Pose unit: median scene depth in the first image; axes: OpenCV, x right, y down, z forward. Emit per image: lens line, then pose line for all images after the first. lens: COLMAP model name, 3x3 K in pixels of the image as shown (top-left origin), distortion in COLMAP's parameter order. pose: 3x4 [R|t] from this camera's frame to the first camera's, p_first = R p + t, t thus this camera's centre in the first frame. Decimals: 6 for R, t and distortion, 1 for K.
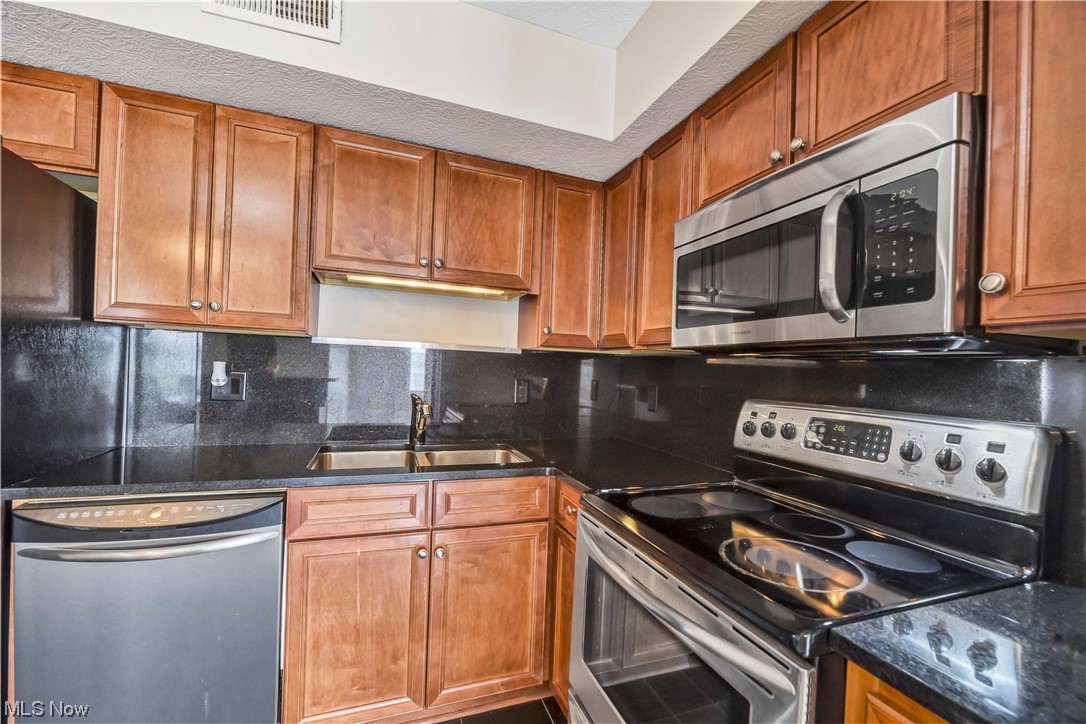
lens RADIAL K [[467.3, 0, 545.8], [0, 467.3, 368.5], [0, 0, 1]] dist [0.001306, -0.000008]
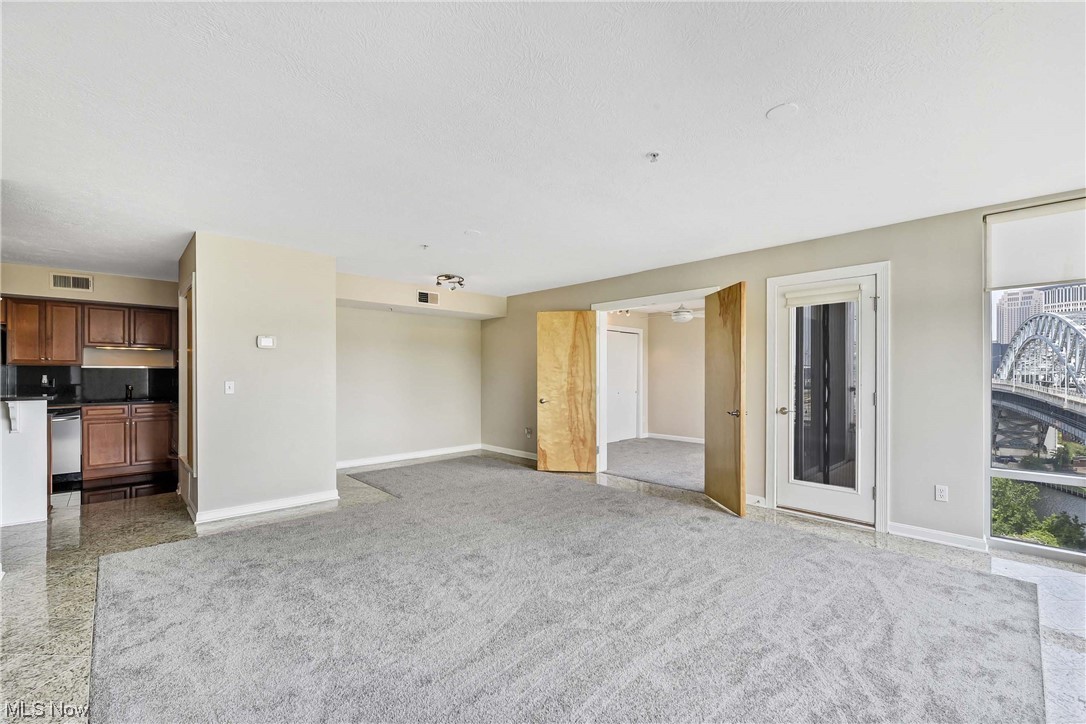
lens RADIAL K [[445.2, 0, 536.9], [0, 445.2, 383.6], [0, 0, 1]] dist [0.000560, -0.002823]
pose [[0.917729, -0.040240, 0.395164, 1.205159], [0.030972, 0.999076, 0.029807, 0.060322], [-0.395999, -0.015116, 0.918127, -3.182445]]
